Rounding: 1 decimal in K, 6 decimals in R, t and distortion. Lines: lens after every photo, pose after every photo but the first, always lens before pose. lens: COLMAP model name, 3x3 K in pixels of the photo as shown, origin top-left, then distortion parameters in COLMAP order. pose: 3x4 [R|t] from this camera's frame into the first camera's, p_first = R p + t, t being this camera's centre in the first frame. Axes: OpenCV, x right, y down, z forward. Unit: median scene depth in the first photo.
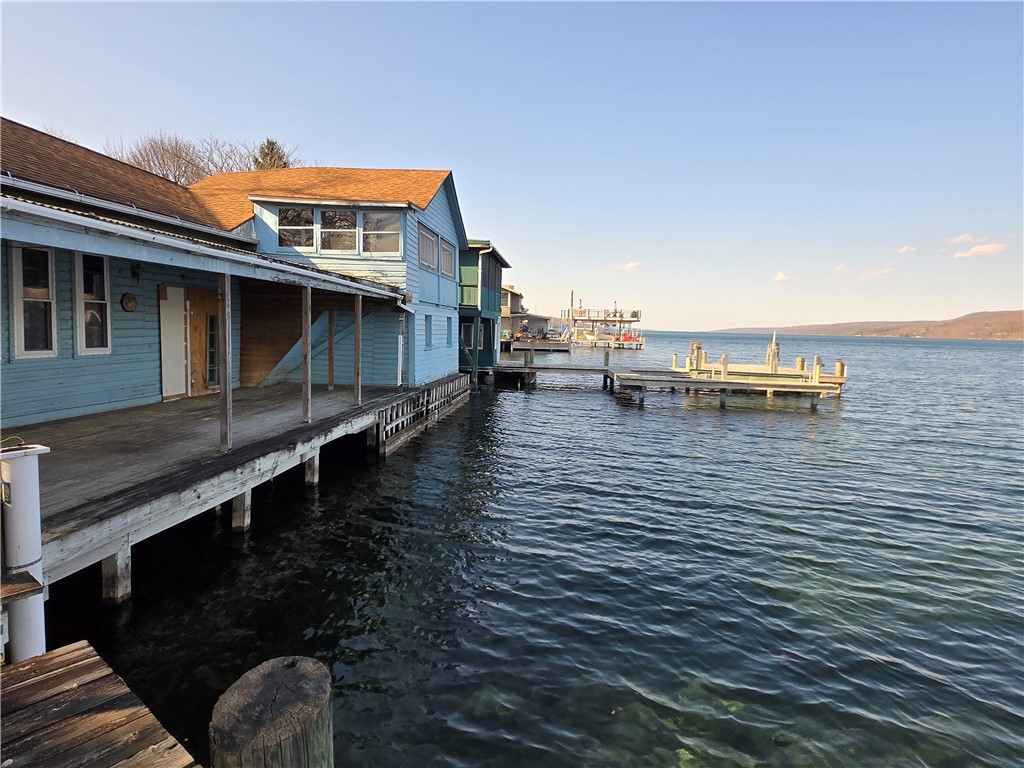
lens RADIAL K [[565.0, 0, 507.7], [0, 565.0, 378.1], [0, 0, 1]] dist [0.015056, -0.009950]
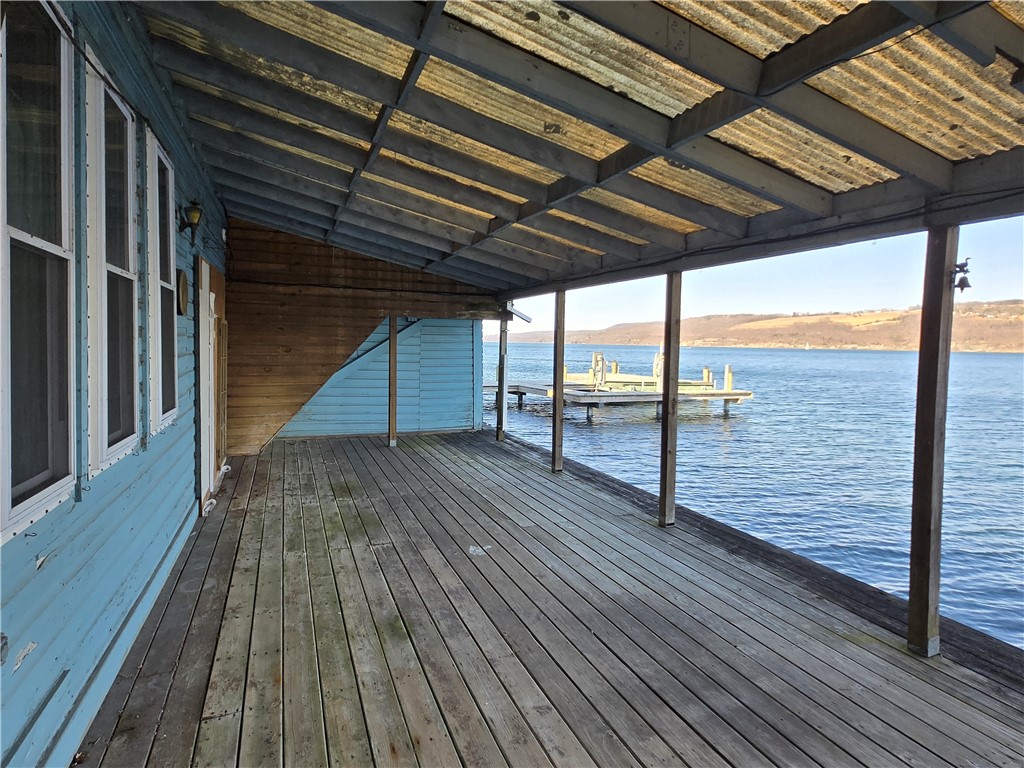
lens RADIAL K [[565.0, 0, 509.5], [0, 565.0, 382.6], [0, 0, 1]] dist [0.015056, -0.009950]
pose [[0.881028, -0.043105, 0.471096, -0.485002], [0.046659, 0.998902, 0.004139, -0.043942], [-0.470758, 0.018335, 0.882072, 0.391430]]
